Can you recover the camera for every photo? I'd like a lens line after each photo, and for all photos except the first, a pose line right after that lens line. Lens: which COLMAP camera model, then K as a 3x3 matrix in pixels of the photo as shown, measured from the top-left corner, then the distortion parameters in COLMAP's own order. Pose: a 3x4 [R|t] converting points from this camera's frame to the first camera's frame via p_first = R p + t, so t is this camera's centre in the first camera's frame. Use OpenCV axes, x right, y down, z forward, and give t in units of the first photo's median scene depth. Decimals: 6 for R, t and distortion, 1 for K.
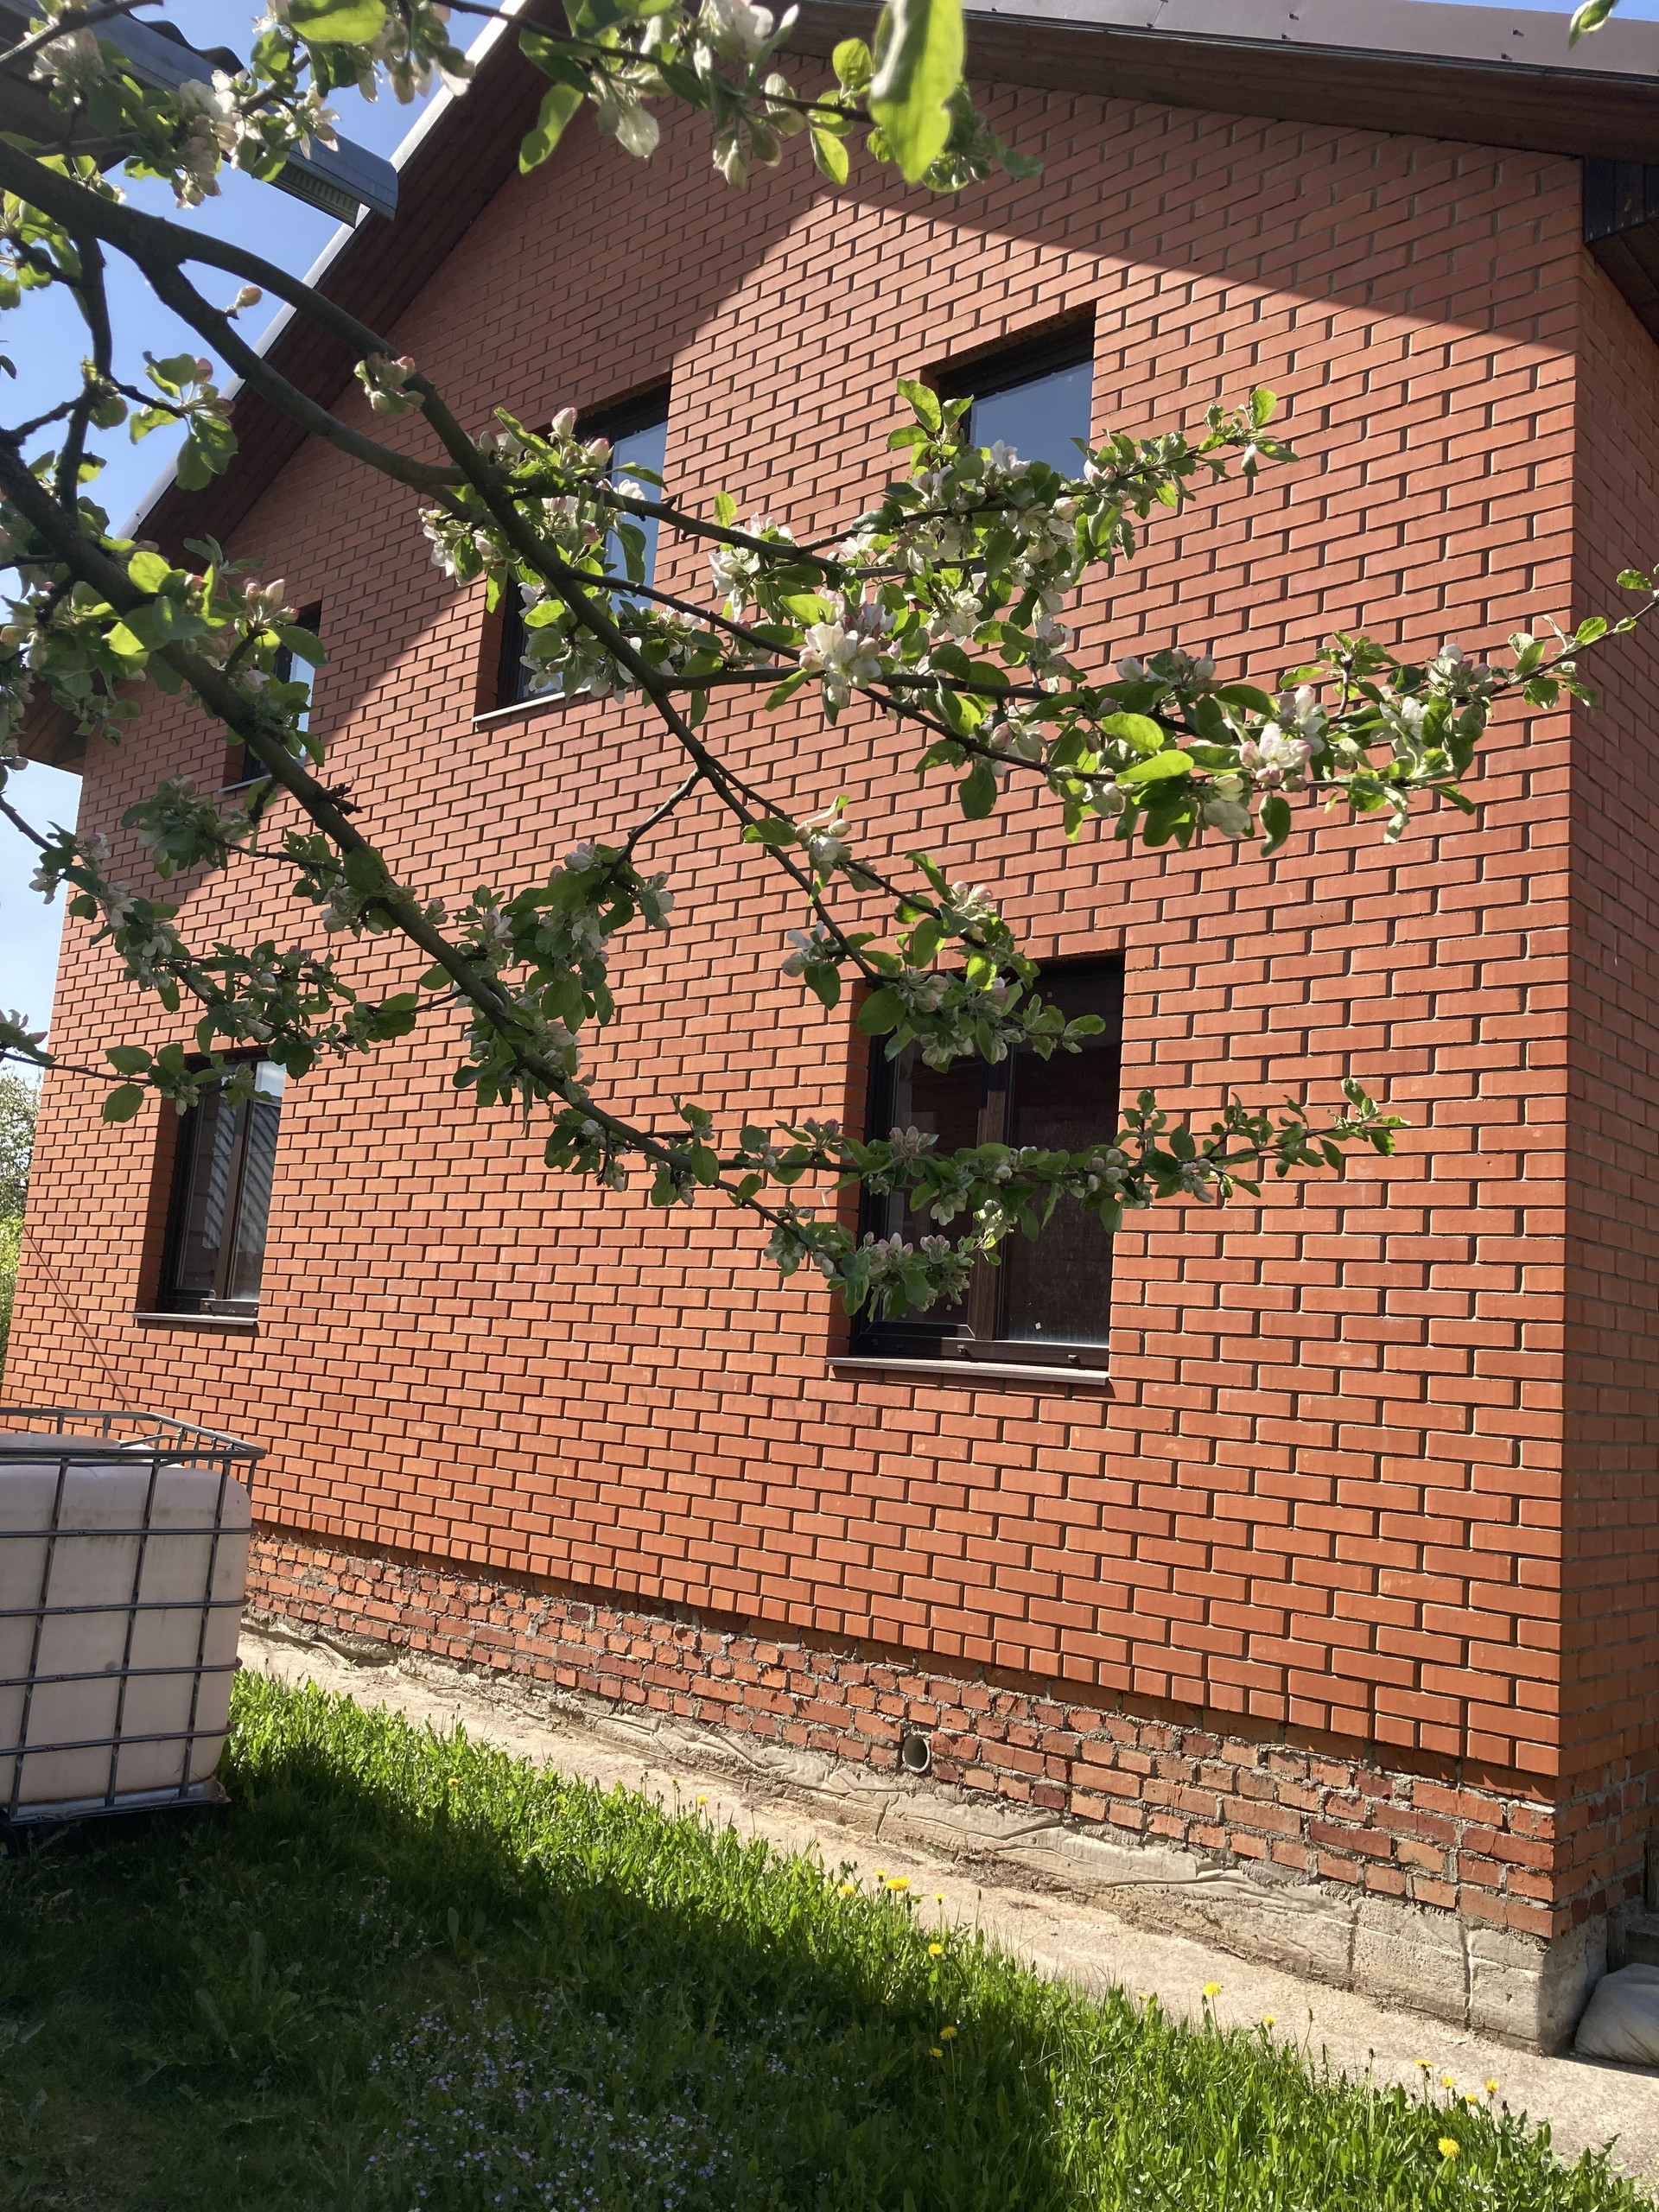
lens RADIAL K [[1809.8, 0, 829.5], [0, 1809.8, 1106.0], [0, 0, 1]] dist [0.097372, -0.119556]
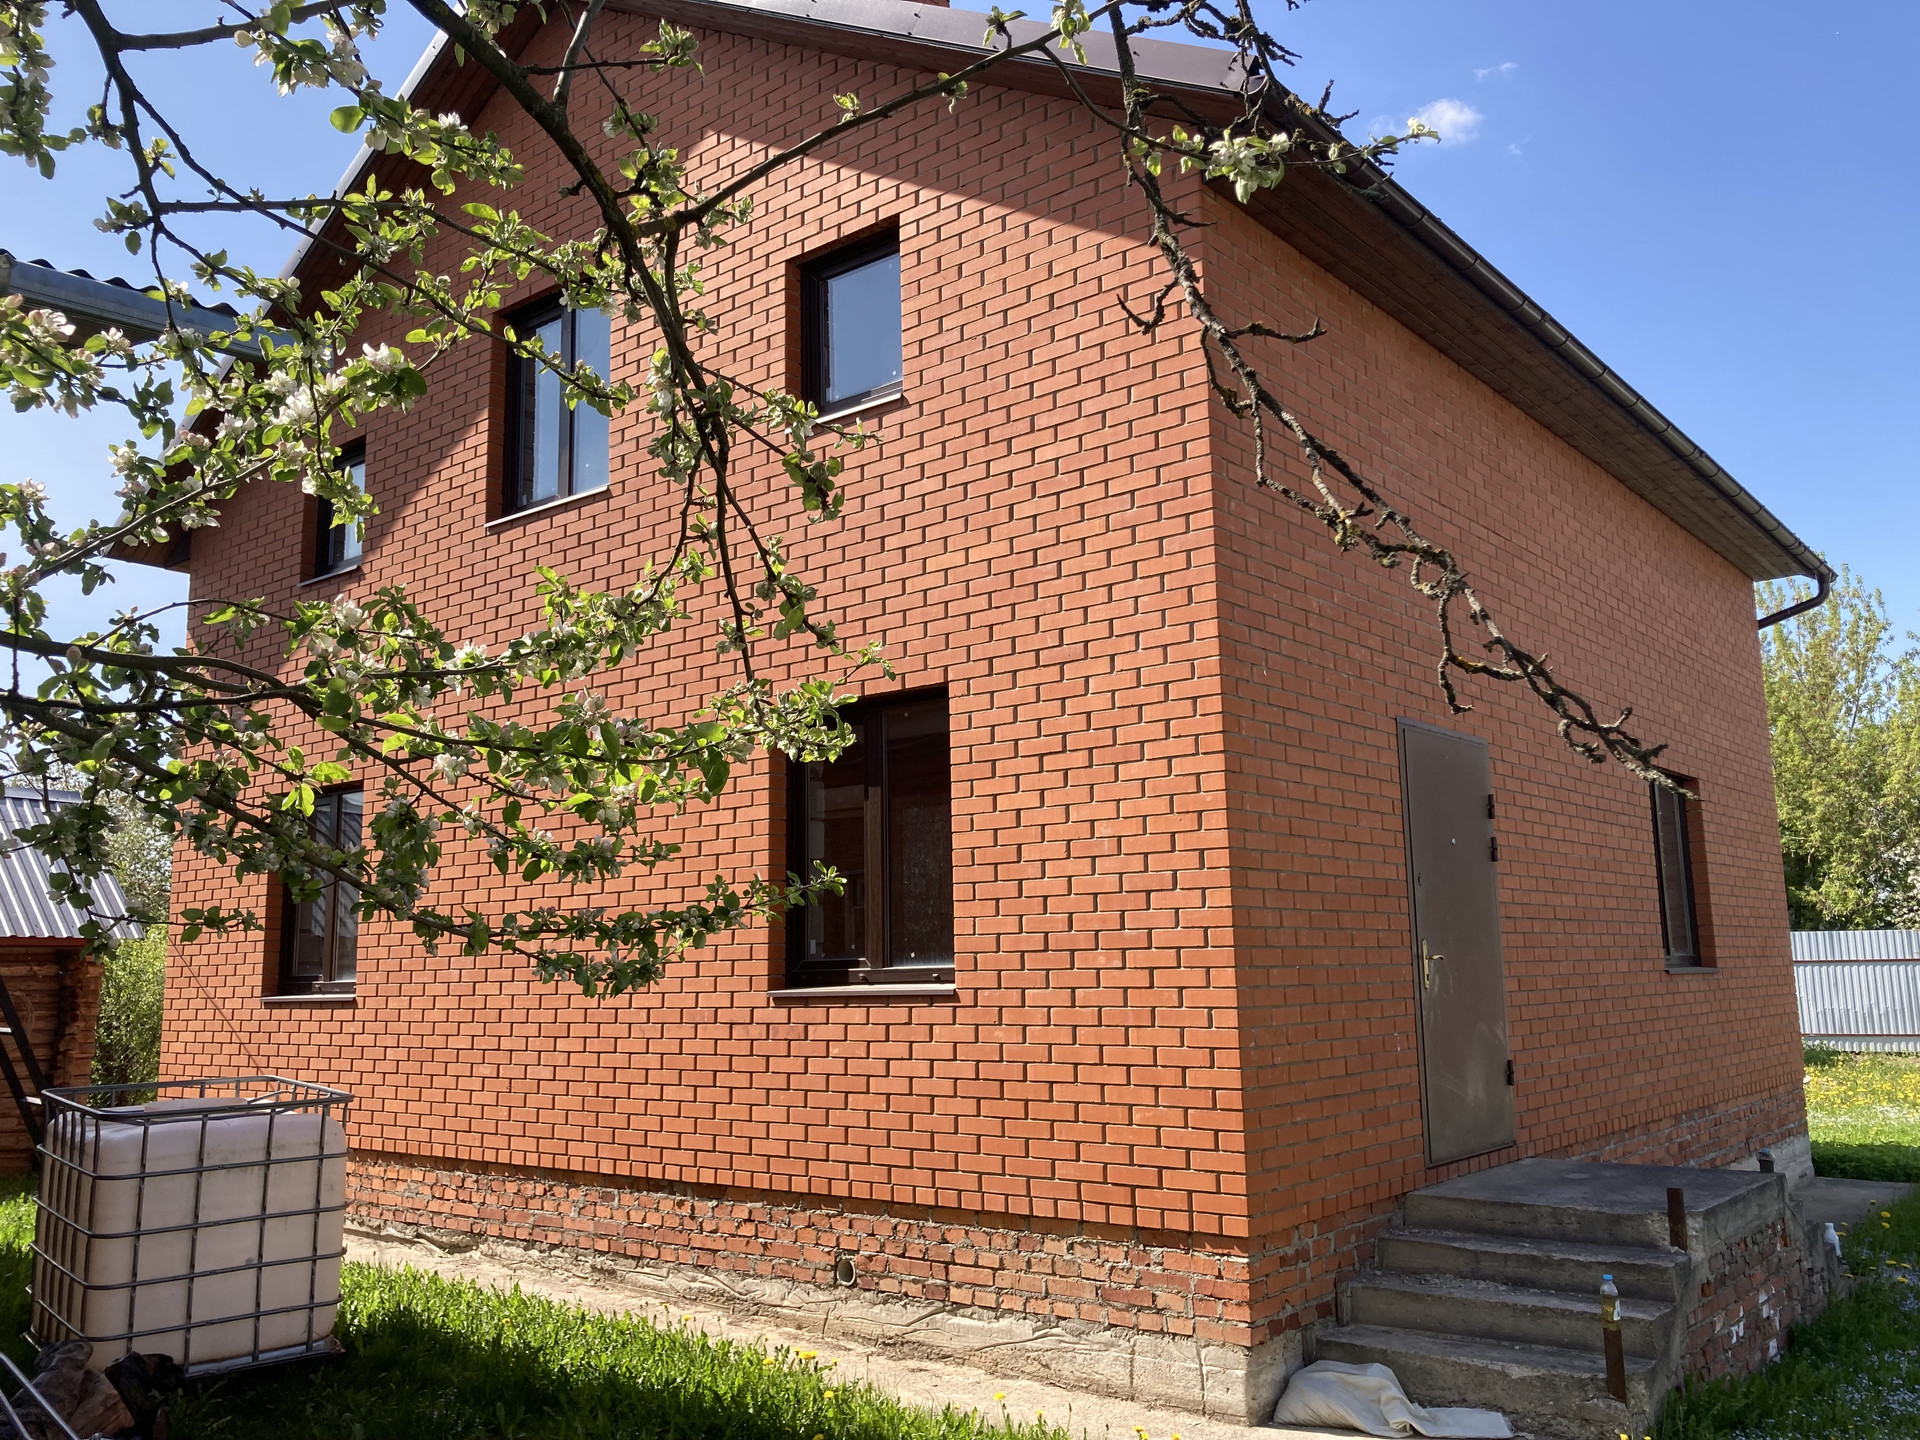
lens RADIAL K [[1597.8, 0, 944.6], [0, 1597.8, 719.0], [0, 0, 1]] dist [0.237394, -0.683025]
pose [[0.996235, -0.081696, 0.028998, 0.124444], [0.082072, 0.996554, -0.012022, -0.044022], [-0.027916, 0.014356, 0.999507, -0.248497]]
